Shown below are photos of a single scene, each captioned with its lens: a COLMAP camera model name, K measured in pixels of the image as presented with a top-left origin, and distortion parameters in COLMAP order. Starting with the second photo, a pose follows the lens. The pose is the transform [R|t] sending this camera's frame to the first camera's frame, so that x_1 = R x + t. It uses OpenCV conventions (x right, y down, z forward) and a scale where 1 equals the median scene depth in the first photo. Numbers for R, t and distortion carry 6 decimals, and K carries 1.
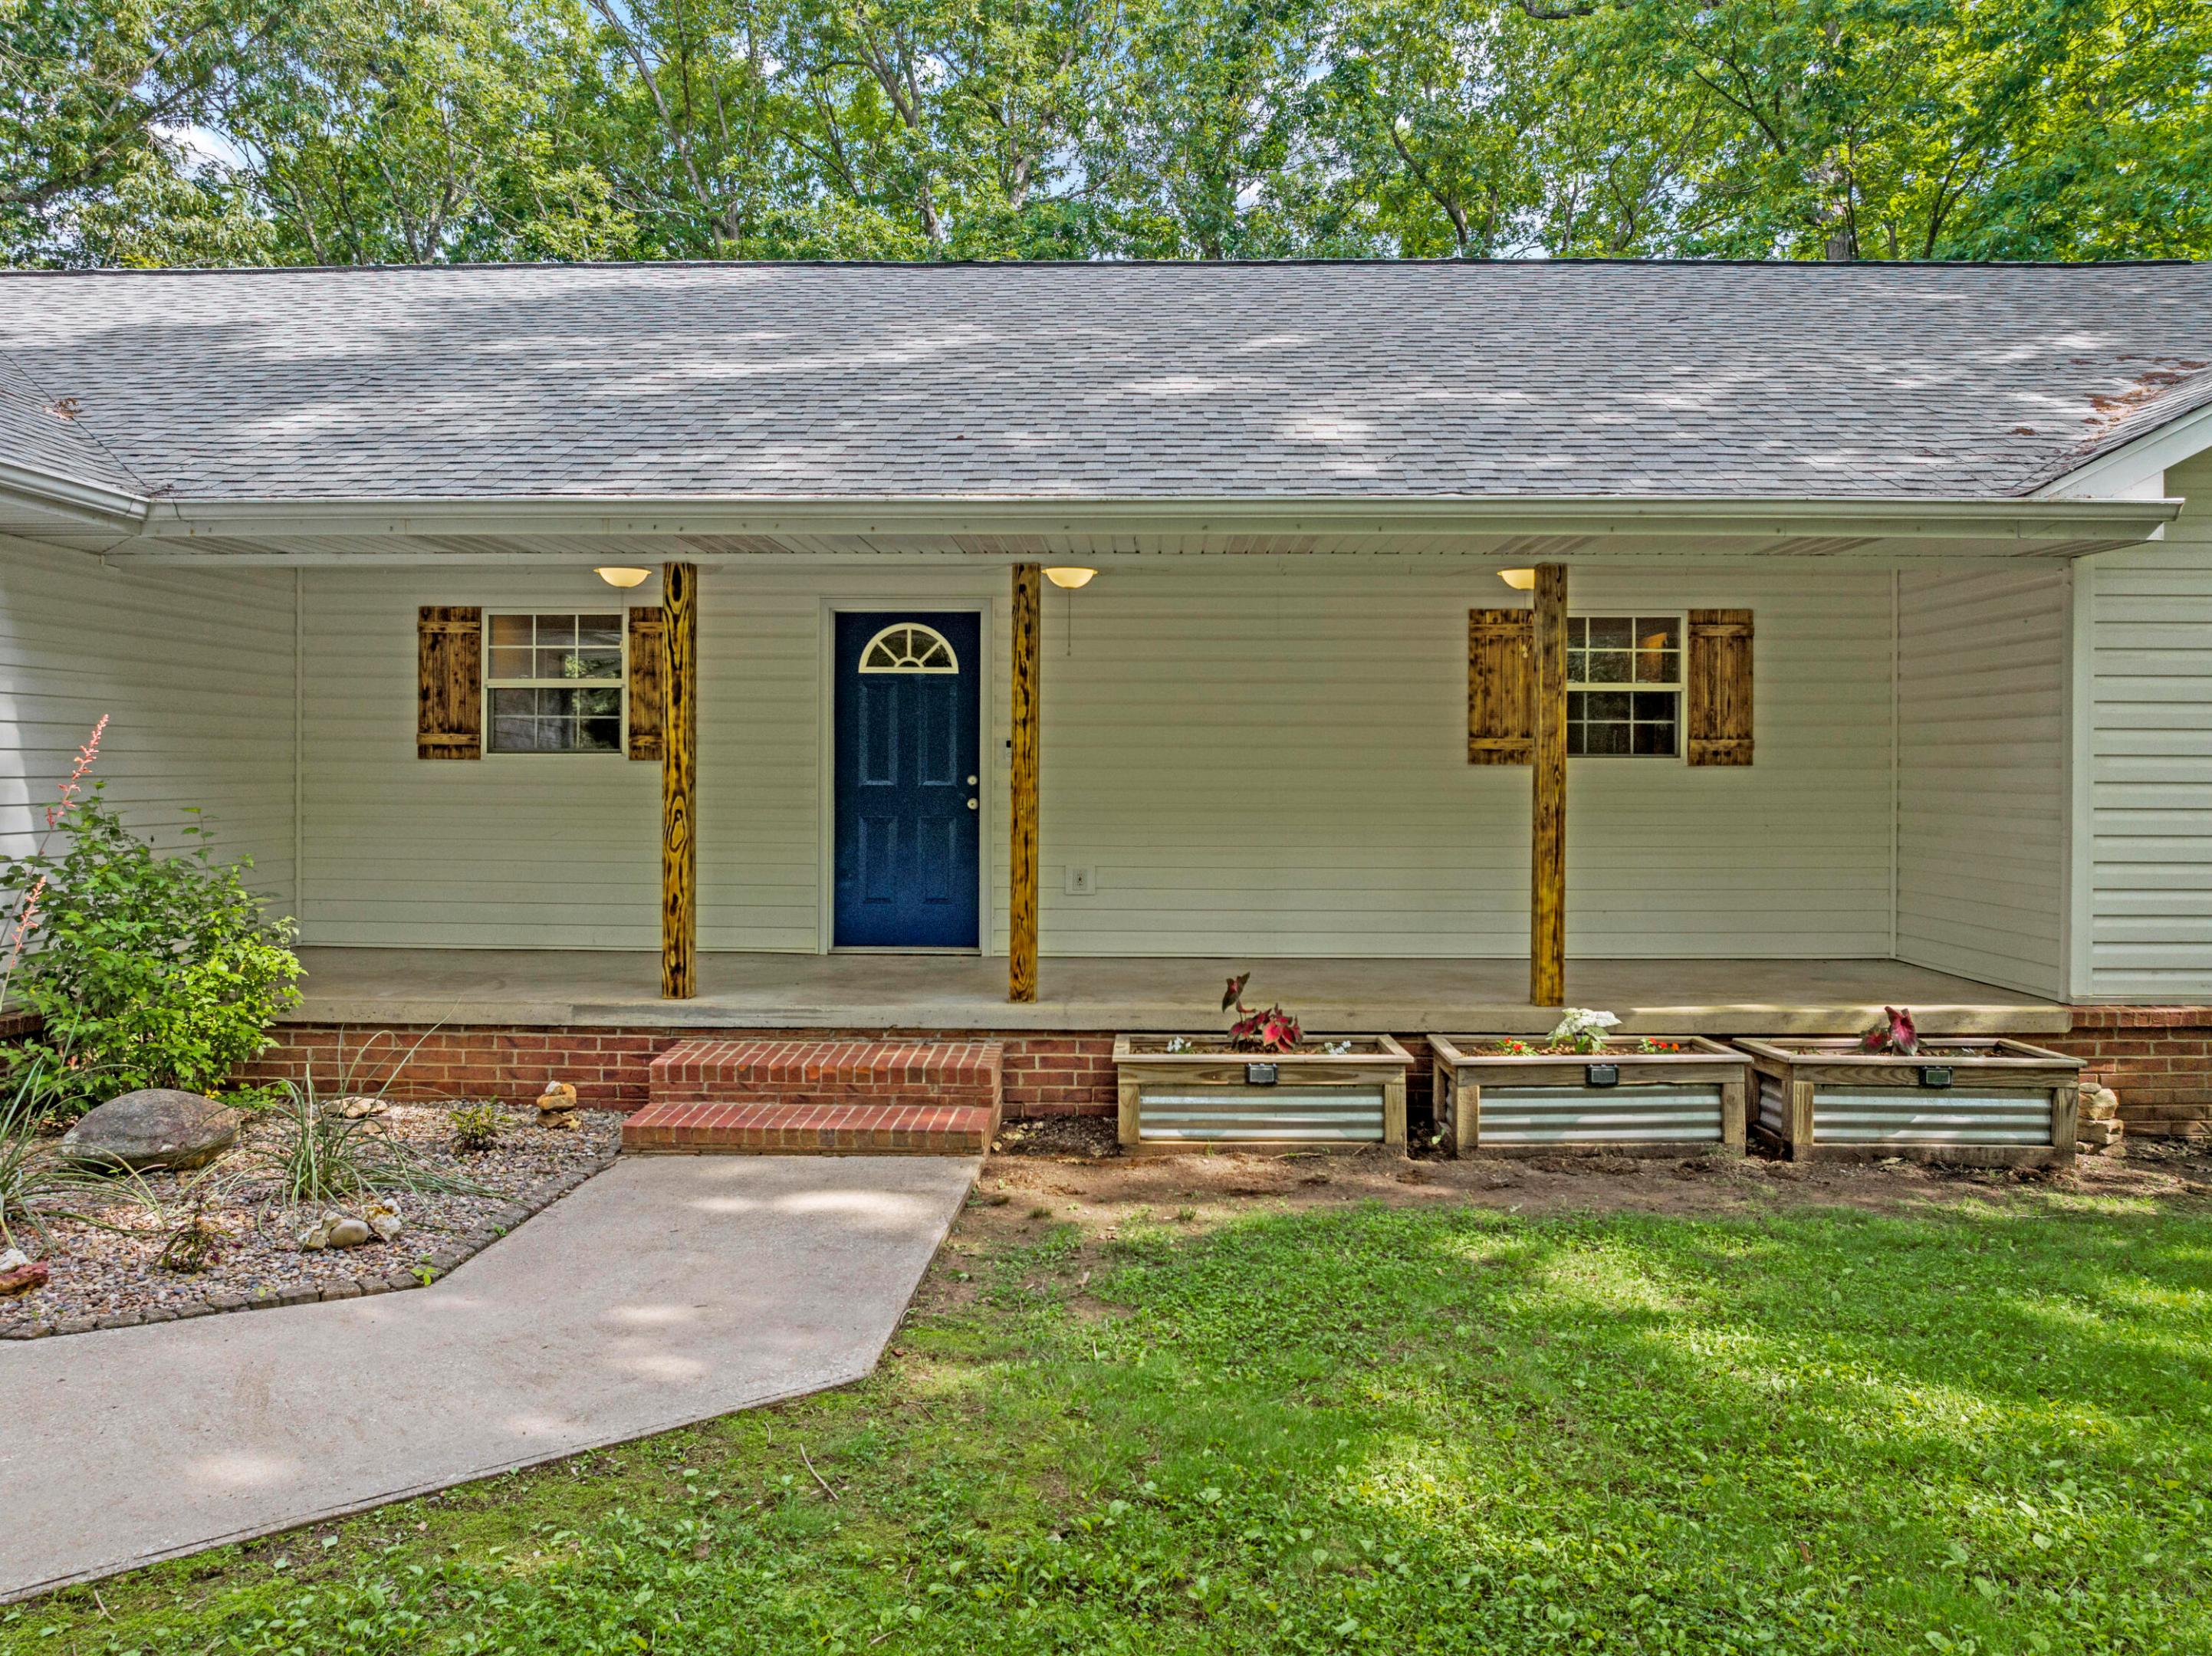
lens RADIAL K [[1591.4, 0, 1120.3], [0, 1591.4, 779.5], [0, 0, 1]] dist [-0.032392, -0.004126]
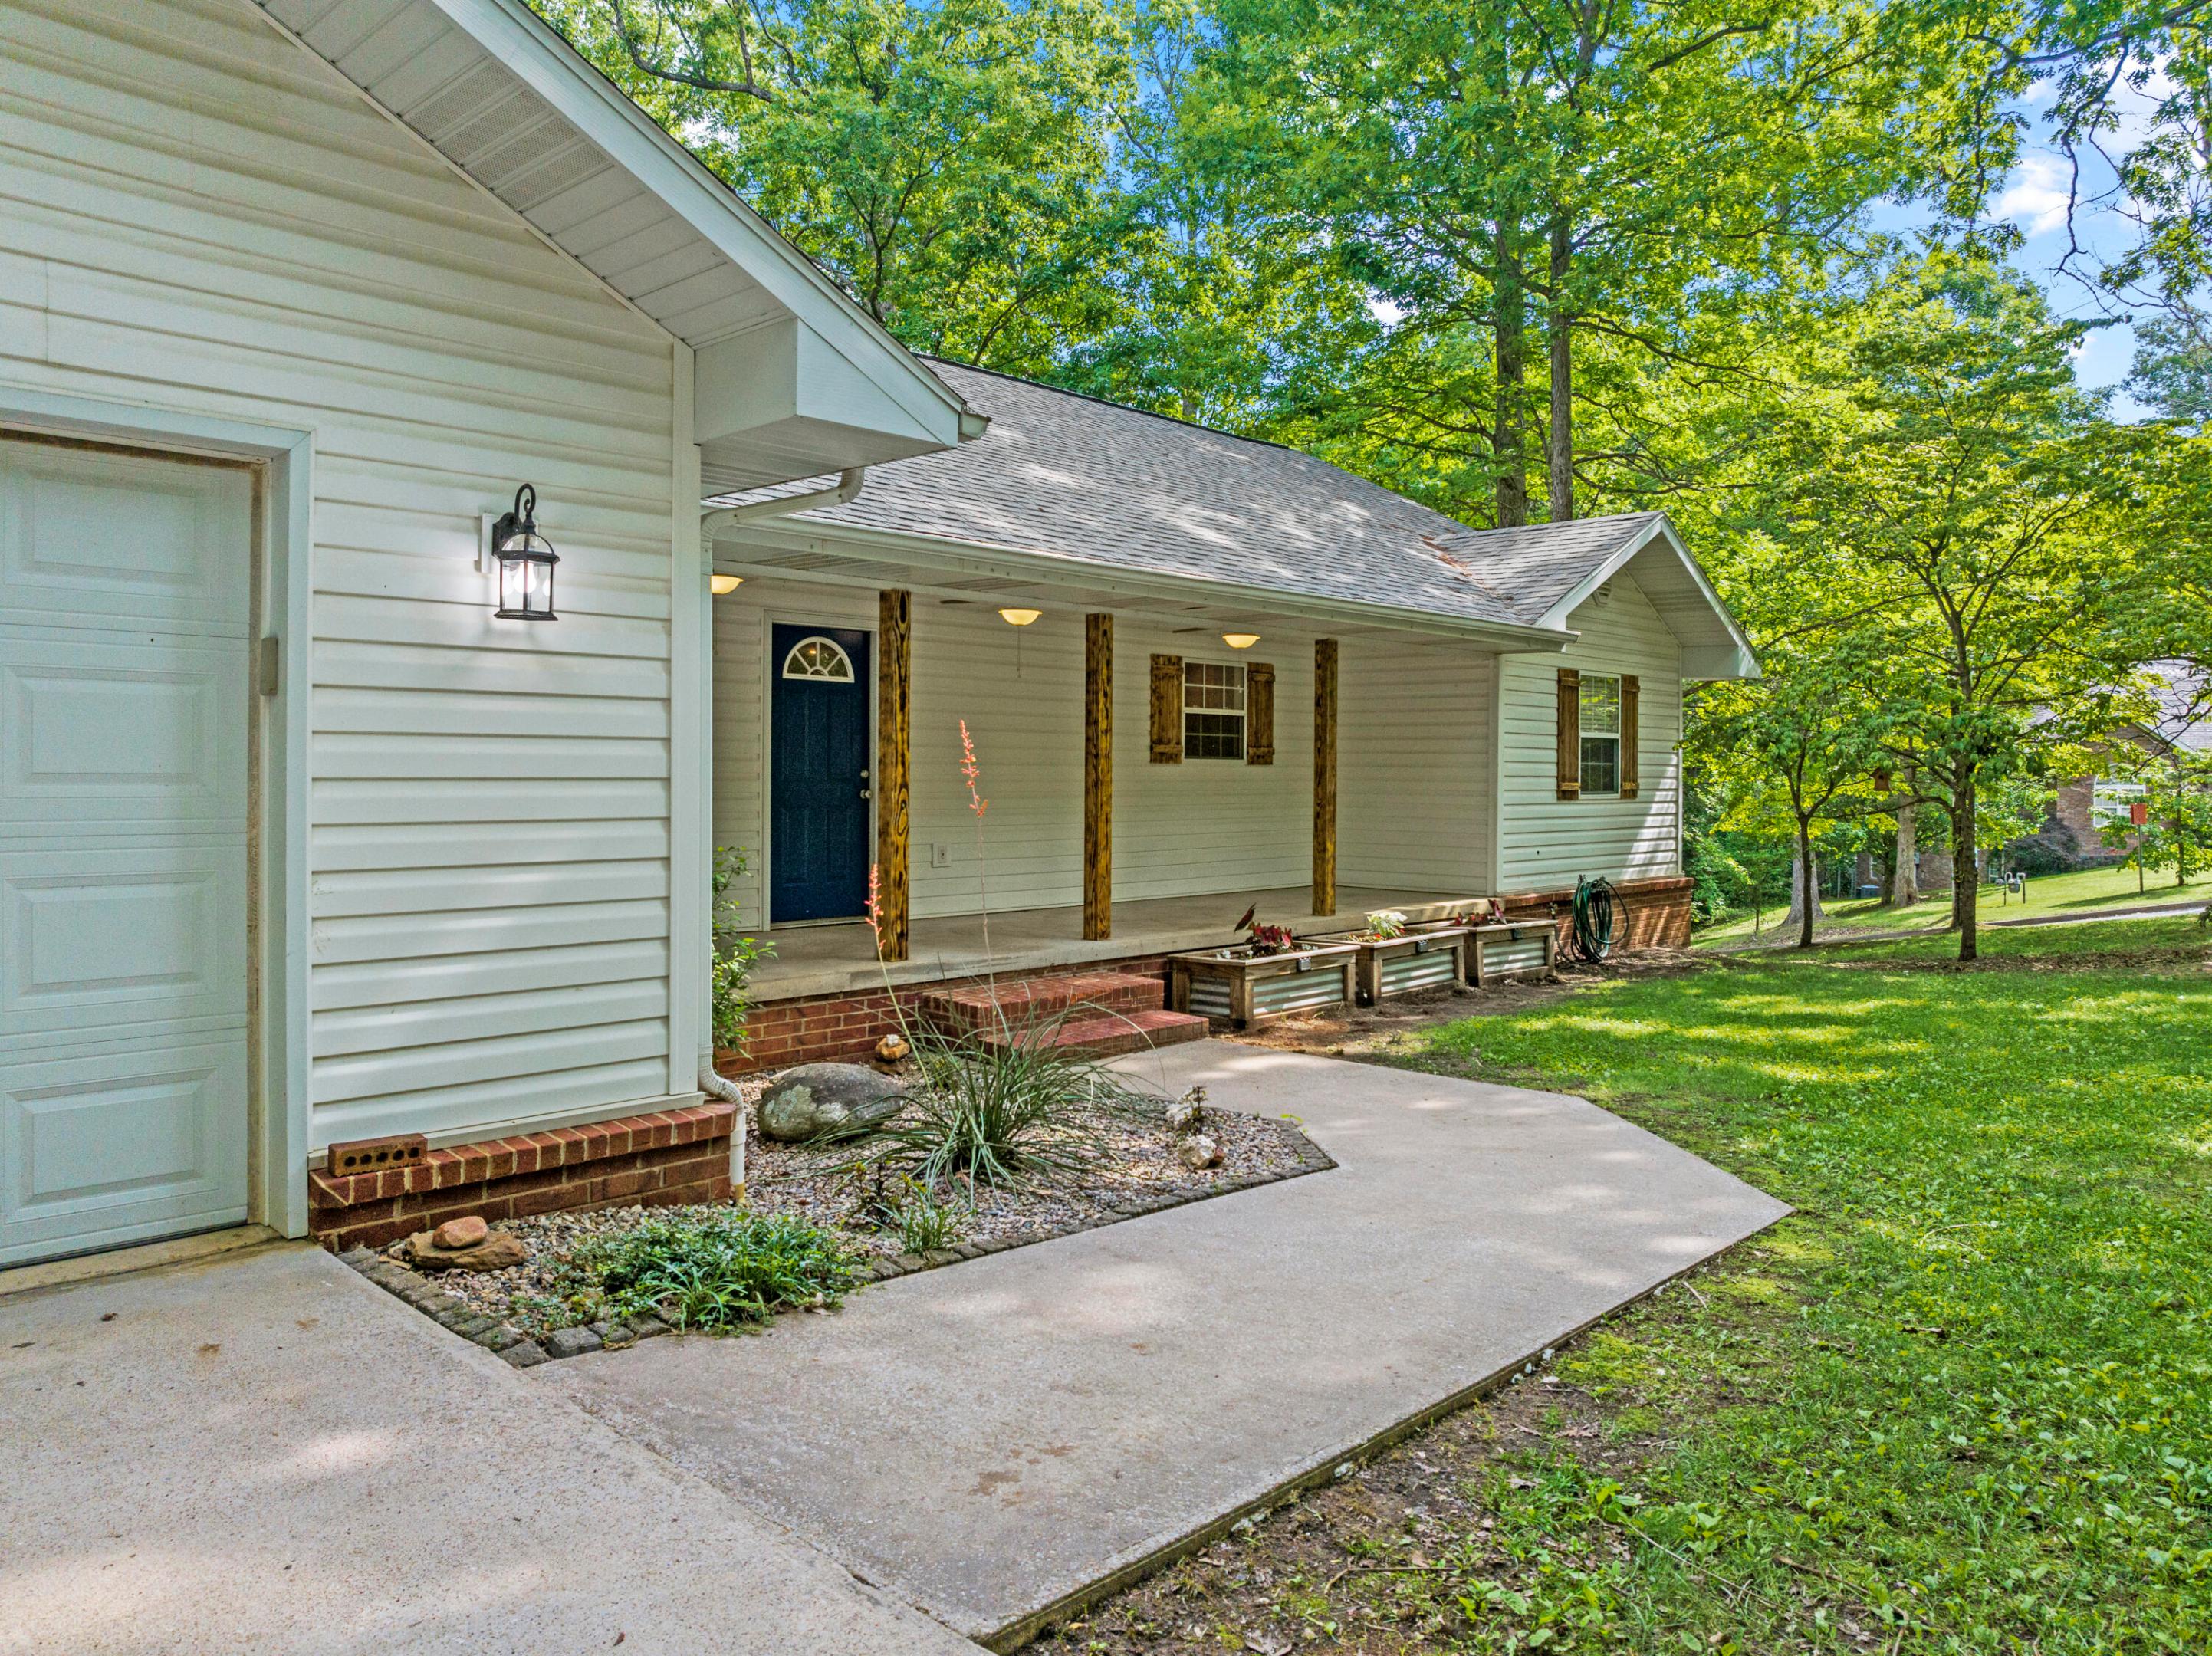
lens RADIAL K [[1591.4, 0, 1120.3], [0, 1591.4, 779.5], [0, 0, 1]] dist [-0.032392, -0.004126]
pose [[0.659742, -0.001968, 0.751489, -1.017214], [-0.002650, 0.999984, 0.004945, -0.002175], [-0.751487, -0.005254, 0.659727, 0.099005]]
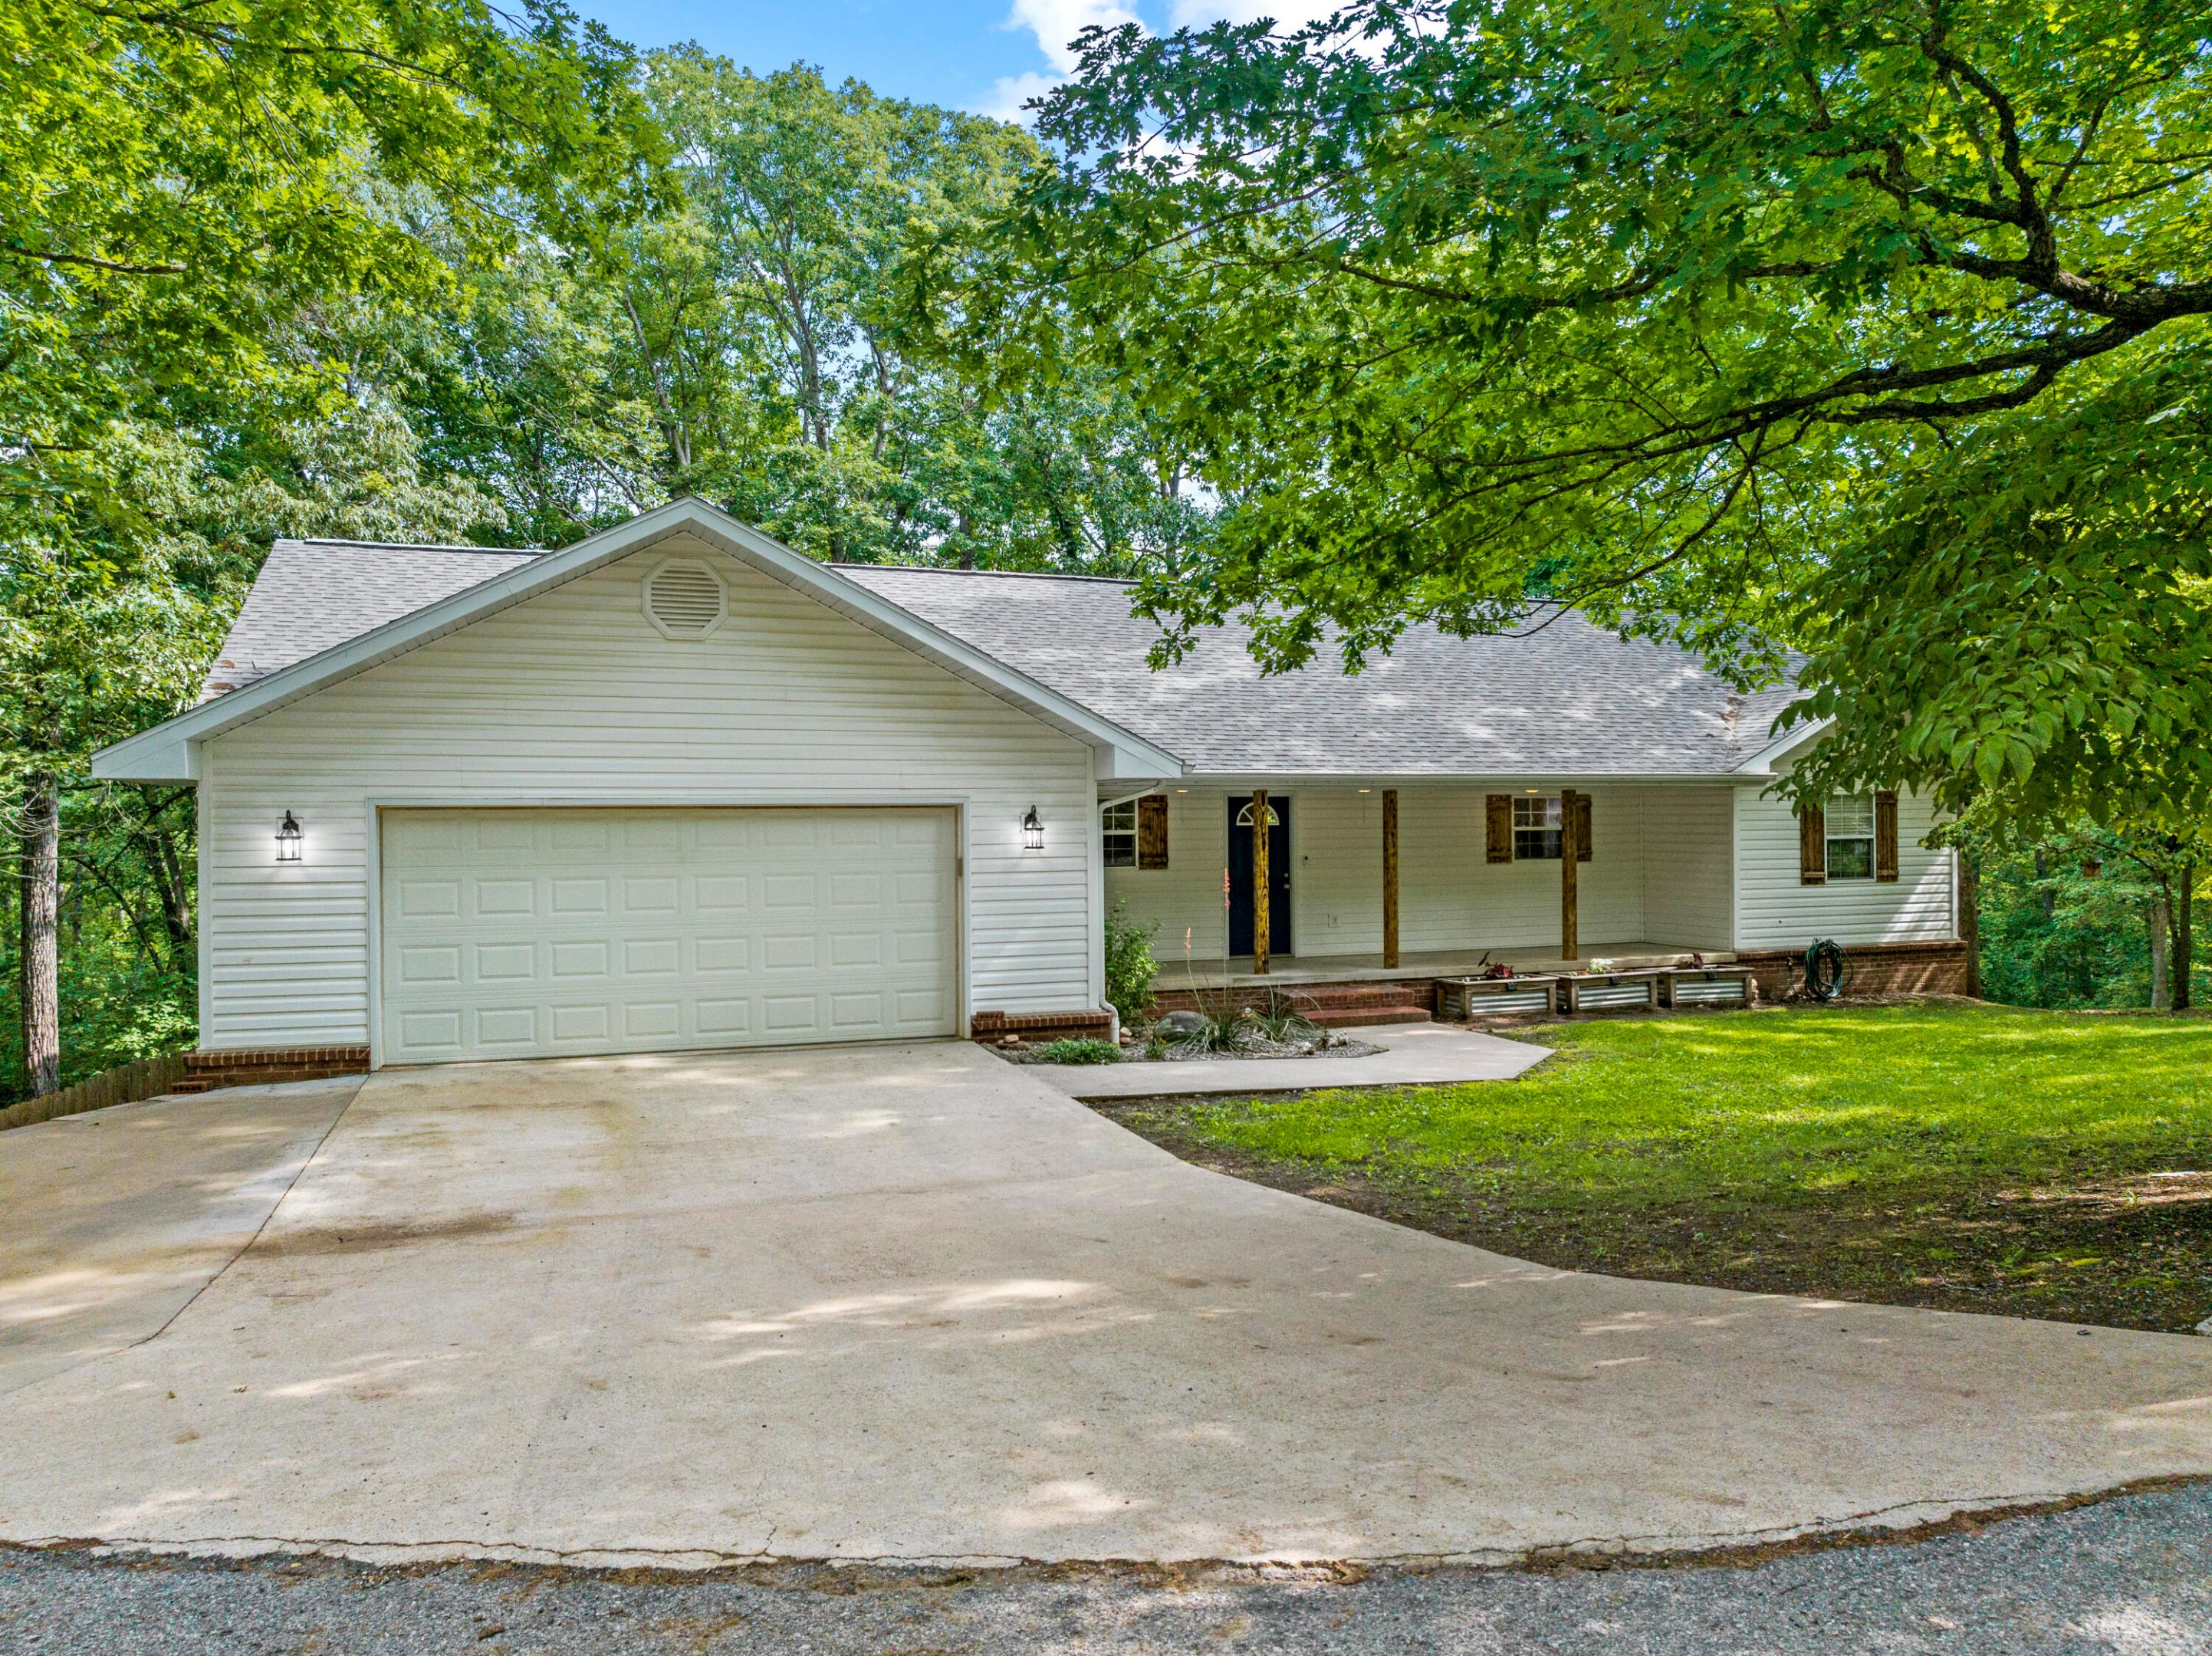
lens RADIAL K [[1611.9, 0, 1121.7], [0, 1611.9, 819.0], [0, 0, 1]] dist [-0.002966, -0.078461]
pose [[0.927344, -0.010646, 0.374058, -1.321715], [0.012960, 0.999909, -0.003670, -0.083739], [-0.373985, 0.008251, 0.927398, -1.106565]]
